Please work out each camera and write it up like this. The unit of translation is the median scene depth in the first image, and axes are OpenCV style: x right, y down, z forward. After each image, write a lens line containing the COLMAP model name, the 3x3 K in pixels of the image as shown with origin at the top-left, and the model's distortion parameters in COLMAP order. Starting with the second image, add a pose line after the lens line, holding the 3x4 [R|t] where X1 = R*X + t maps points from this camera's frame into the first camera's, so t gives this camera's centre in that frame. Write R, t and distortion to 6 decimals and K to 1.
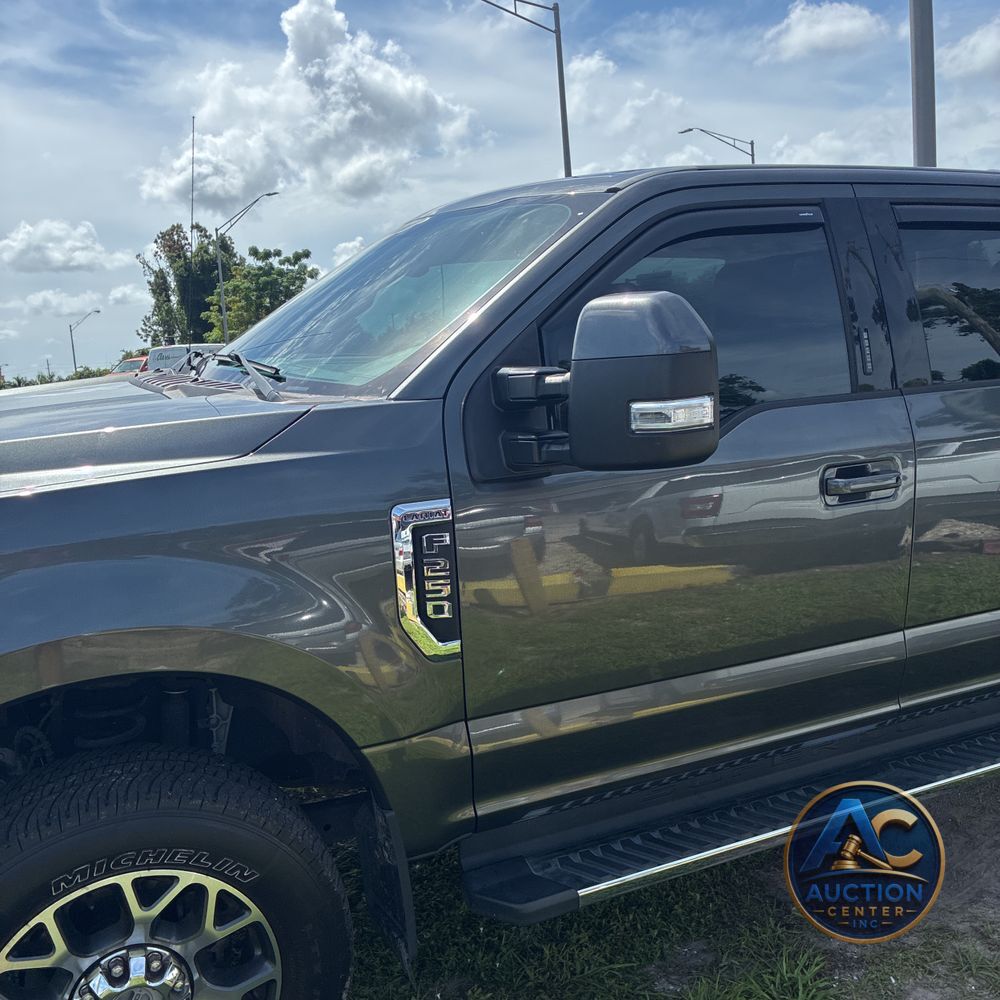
lens RADIAL K [[1012.5, 0, 500.0], [0, 1012.5, 500.0], [0, 0, 1]] dist [0.027742, -0.016810]
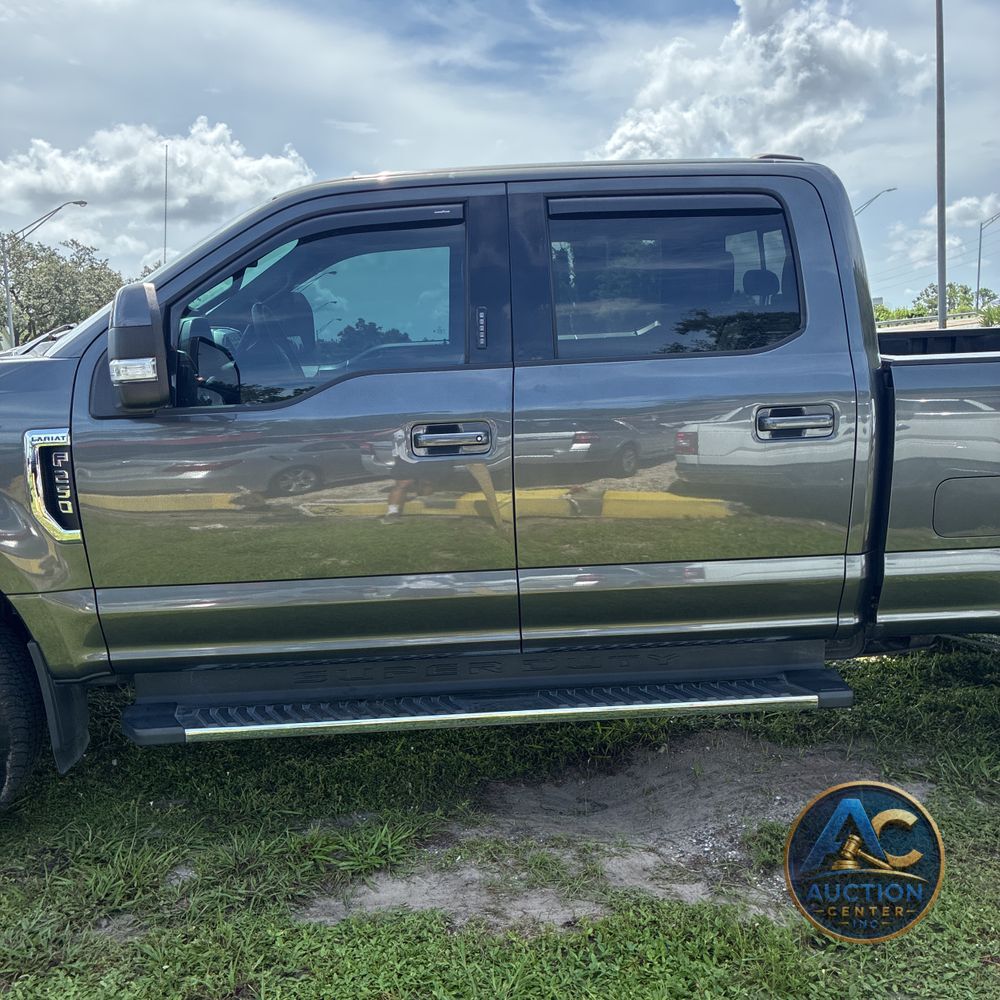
lens RADIAL K [[1012.7, 0, 500.0], [0, 1012.7, 500.0], [0, 0, 1]] dist [0.019718, -0.029153]
pose [[0.926732, 0.070811, -0.368989, 0.868927], [-0.062620, 0.997453, 0.034146, 0.010192], [0.370467, -0.008538, 0.928806, -0.079735]]
